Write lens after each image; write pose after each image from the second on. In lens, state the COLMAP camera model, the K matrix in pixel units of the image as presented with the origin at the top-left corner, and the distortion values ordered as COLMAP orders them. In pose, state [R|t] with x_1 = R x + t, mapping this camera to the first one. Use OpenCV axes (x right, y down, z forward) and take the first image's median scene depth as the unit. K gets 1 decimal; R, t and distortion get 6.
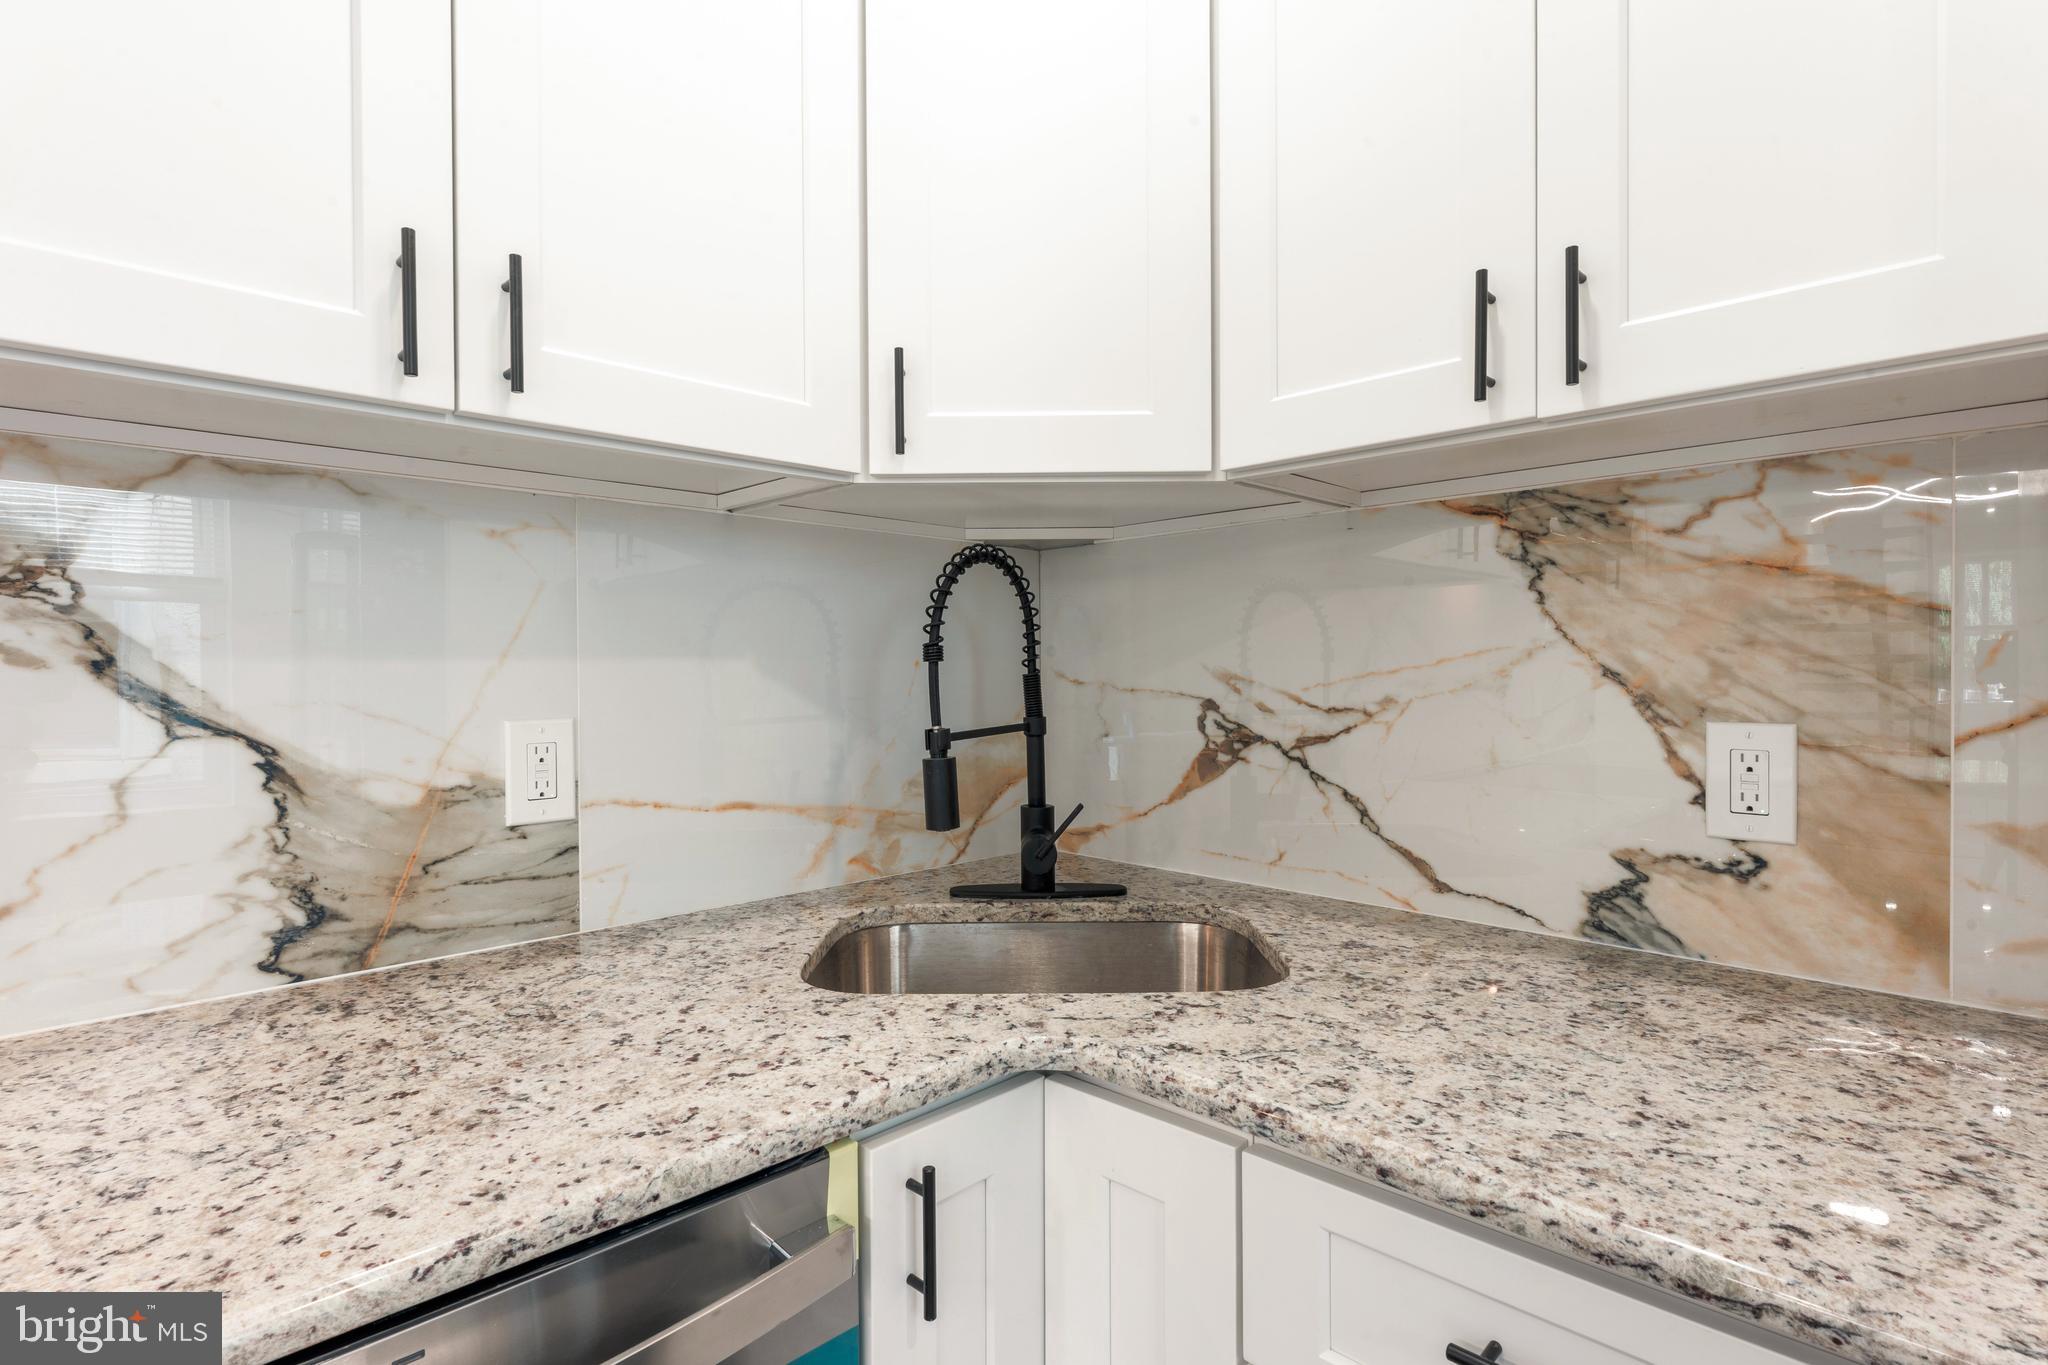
lens RADIAL K [[1010.5, 0, 1025.1], [0, 1010.5, 677.3], [0, 0, 1]] dist [-0.002054, -0.000254]
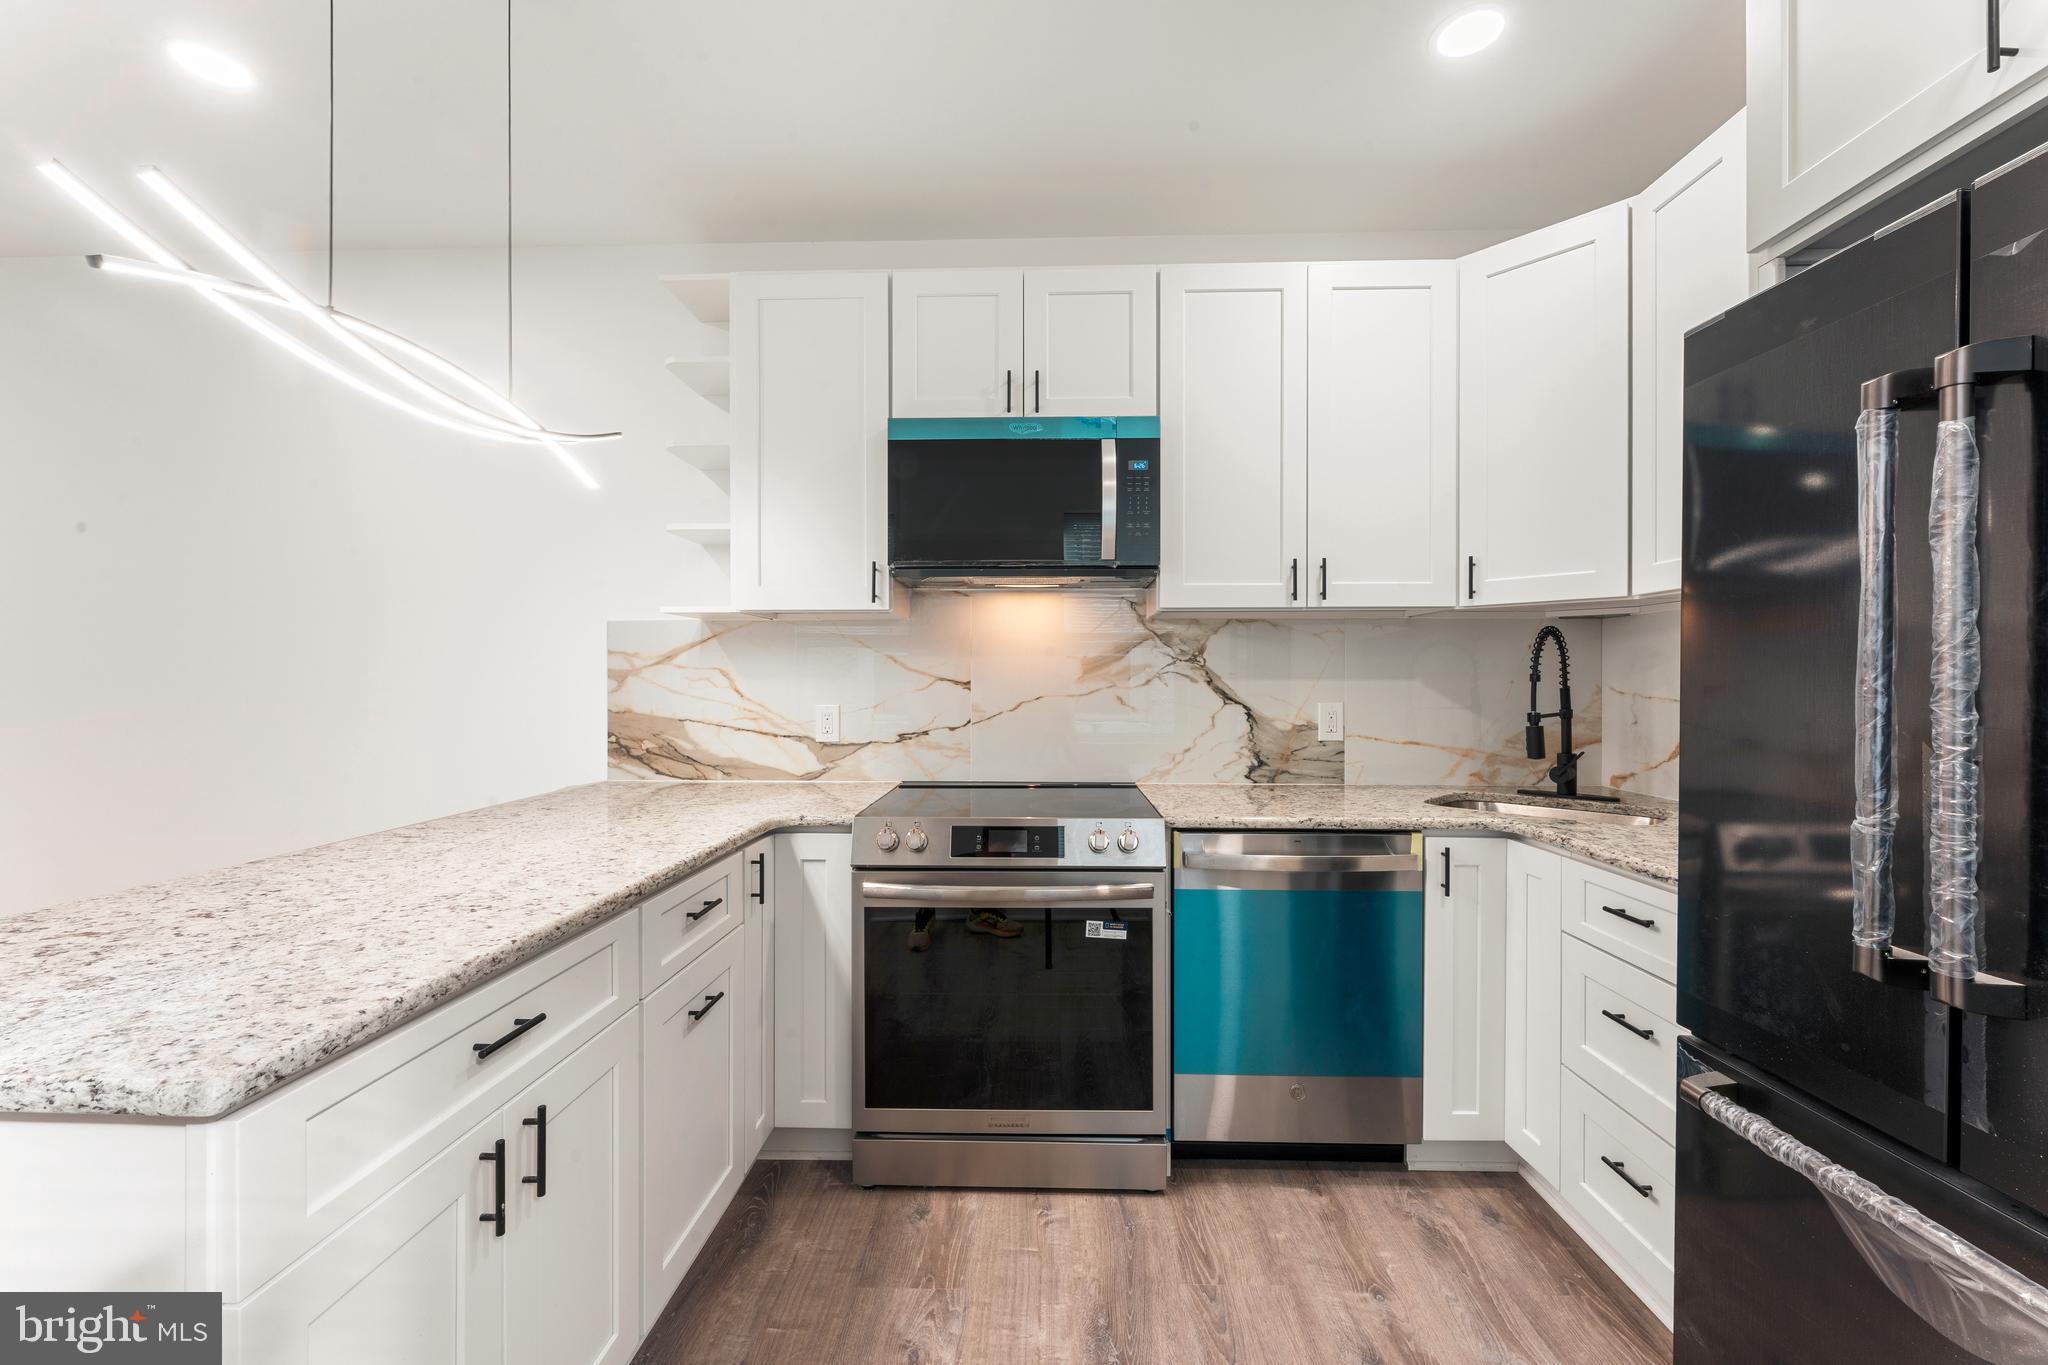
lens RADIAL K [[820.3, 0, 1032.8], [0, 820.3, 683.3], [0, 0, 1]] dist [-0.000262, -0.001868]
pose [[0.692372, 0.010560, -0.721463, 0.622293], [-0.010982, 0.999931, 0.004096, -0.010936], [0.721457, 0.005087, 0.692441, -1.239558]]
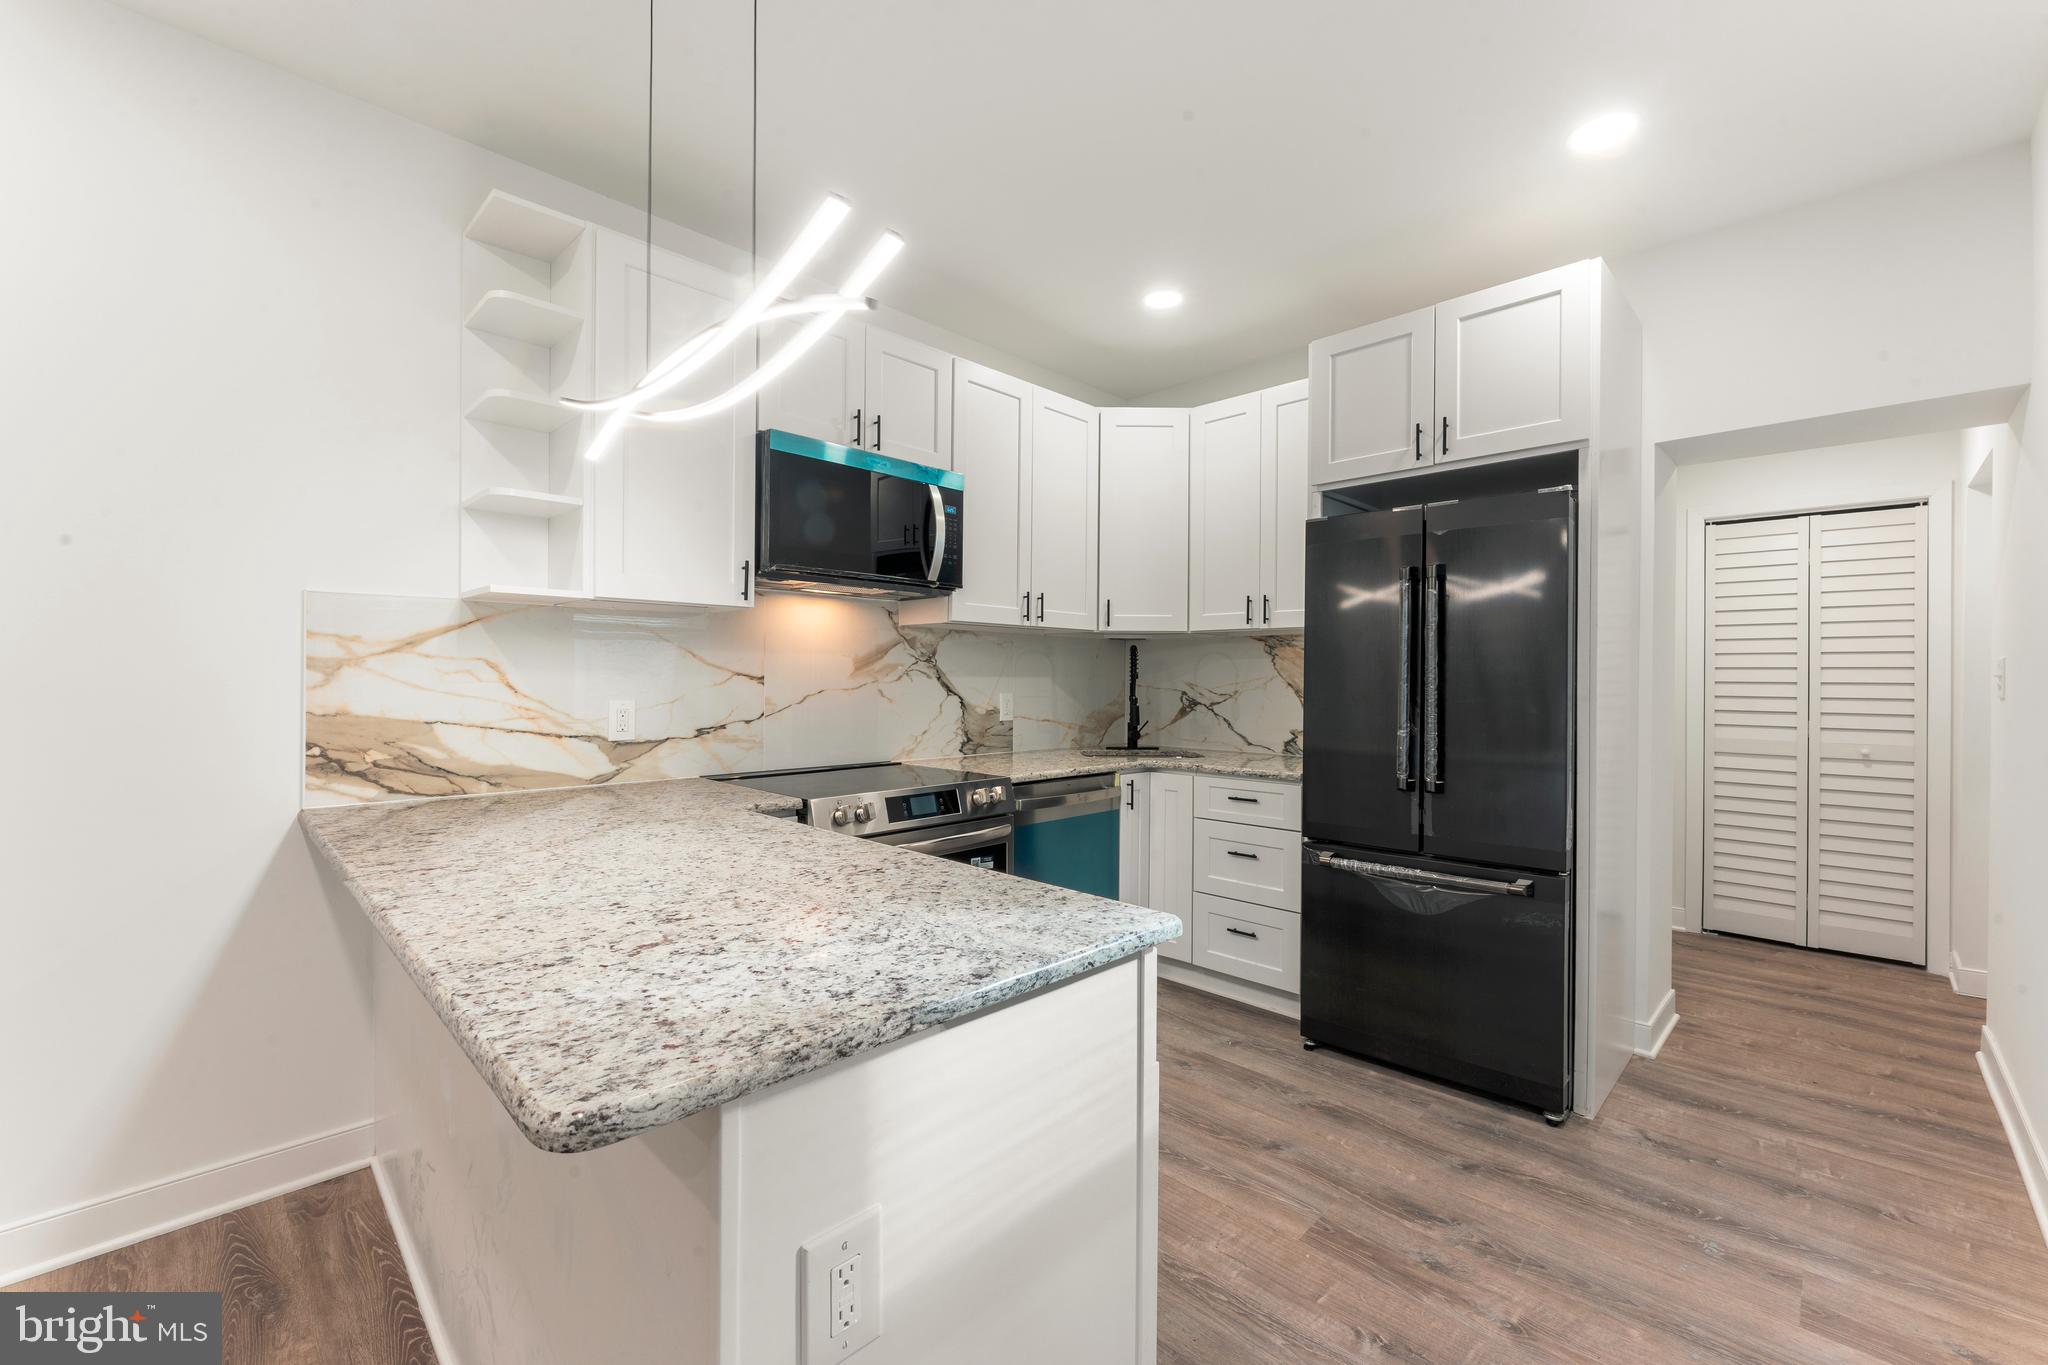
lens RADIAL K [[820.3, 0, 1034.5], [0, 820.3, 683.5], [0, 0, 1]] dist [-0.000262, -0.001868]
pose [[0.999677, 0.012255, 0.022258, -0.511377], [-0.012171, 0.999918, -0.003911, 0.018352], [-0.022305, 0.003639, 0.999745, -2.324902]]
